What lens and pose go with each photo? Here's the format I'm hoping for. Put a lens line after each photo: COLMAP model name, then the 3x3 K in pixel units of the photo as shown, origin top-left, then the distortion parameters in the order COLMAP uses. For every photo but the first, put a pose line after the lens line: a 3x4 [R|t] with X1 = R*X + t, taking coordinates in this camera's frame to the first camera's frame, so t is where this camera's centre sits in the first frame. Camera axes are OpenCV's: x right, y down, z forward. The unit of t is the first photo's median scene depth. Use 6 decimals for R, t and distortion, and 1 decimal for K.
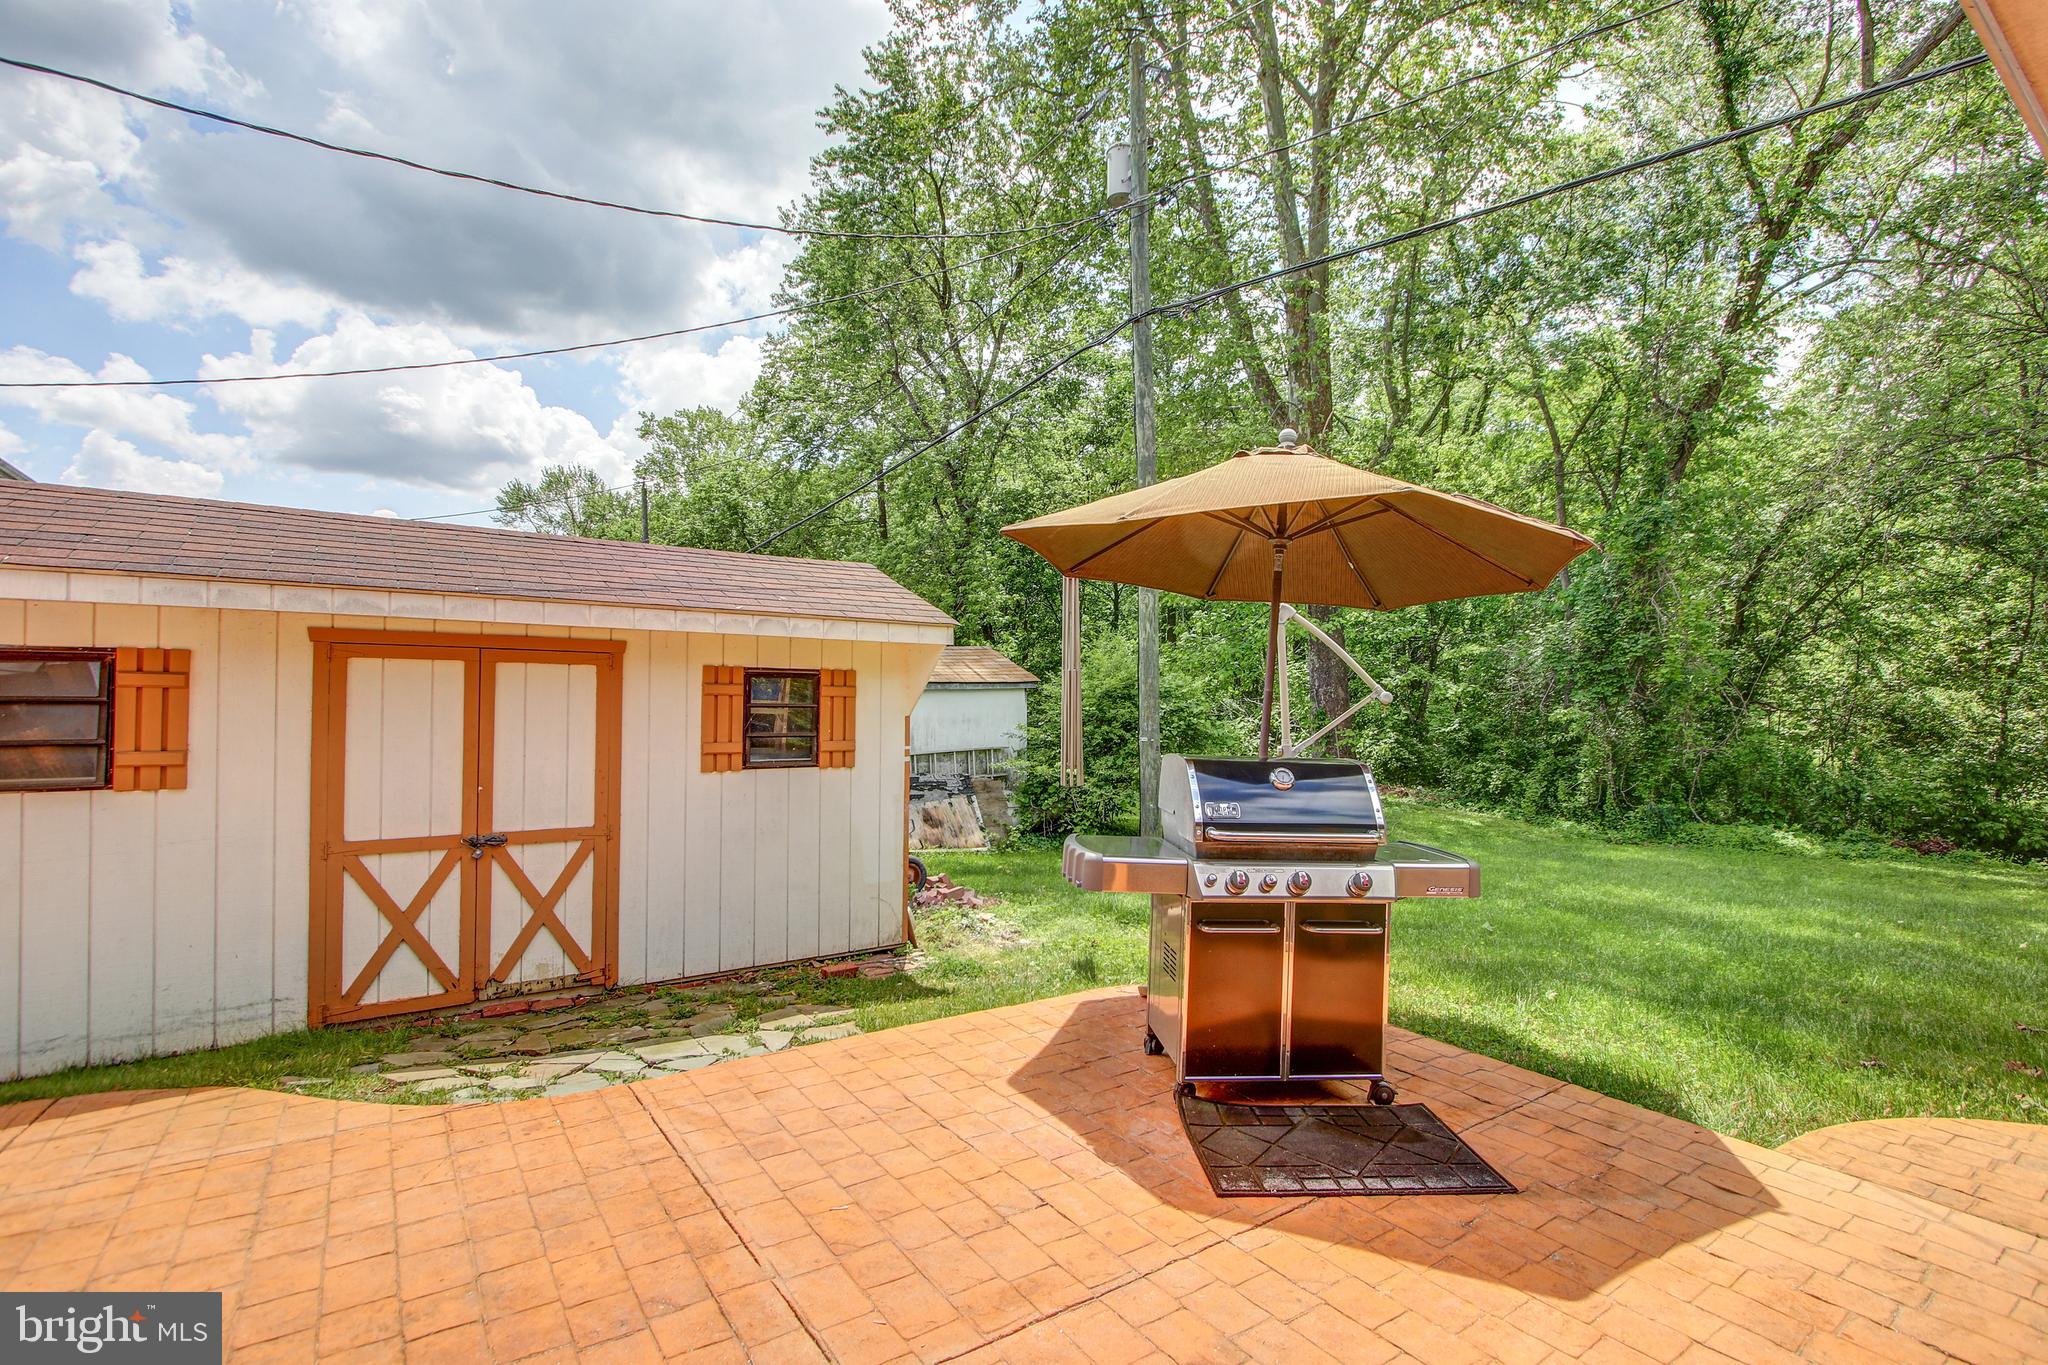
lens RADIAL K [[957.6, 0, 1019.3], [0, 957.6, 681.5], [0, 0, 1]] dist [-0.022599, 0.005020]
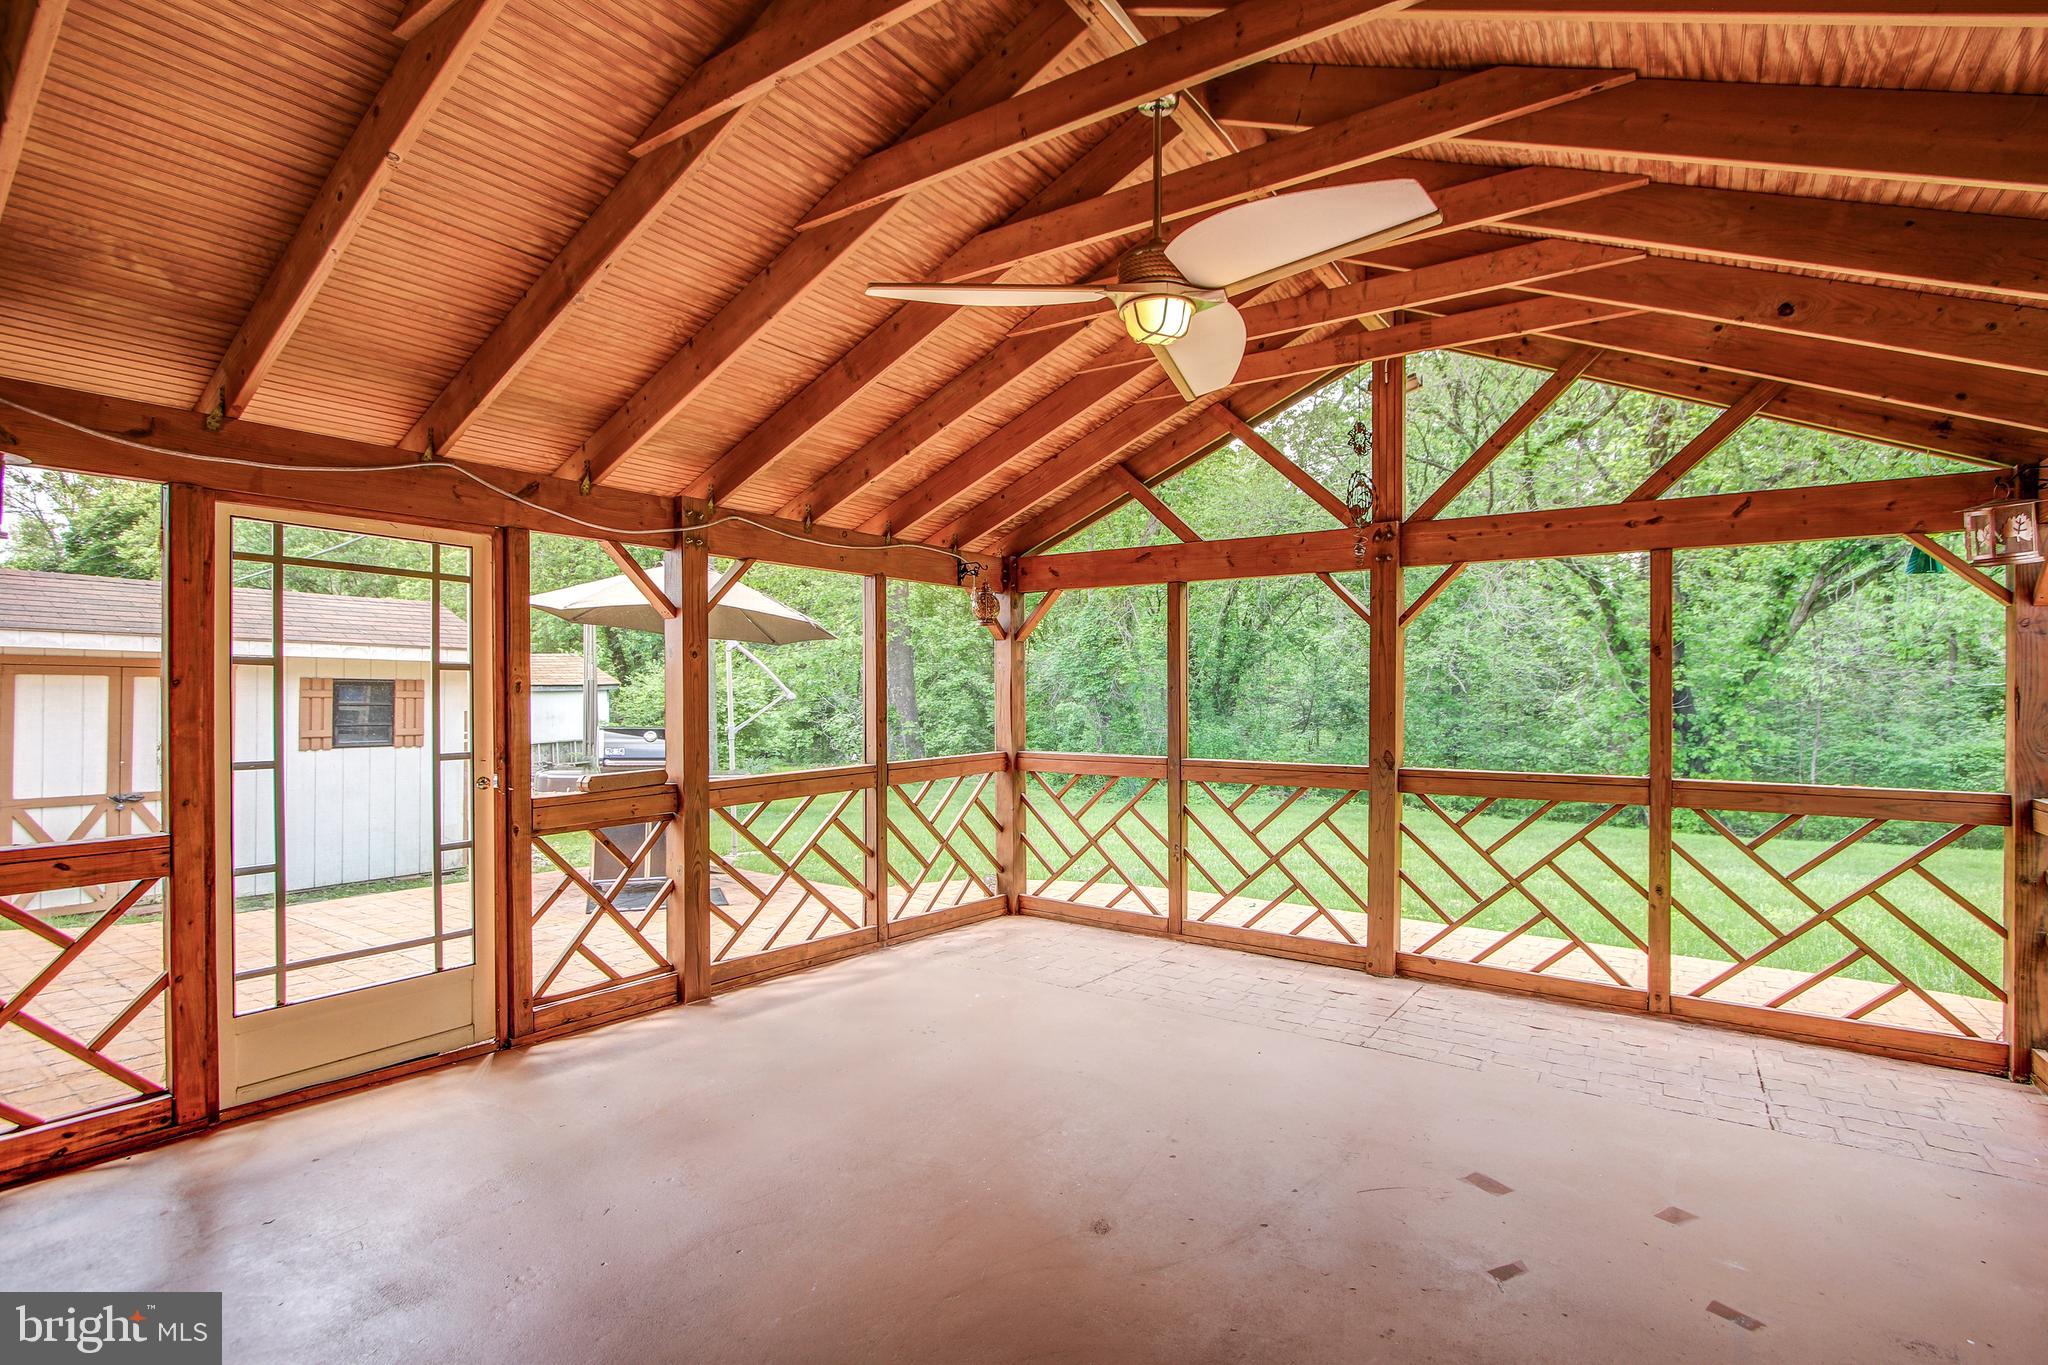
lens RADIAL K [[957.6, 0, 1034.6], [0, 957.6, 679.8], [0, 0, 1]] dist [-0.022599, 0.005020]
pose [[0.935735, -0.004258, 0.352678, 0.216839], [0.004813, 0.999988, -0.000695, -0.006706], [-0.352671, 0.002347, 0.935744, -0.778168]]
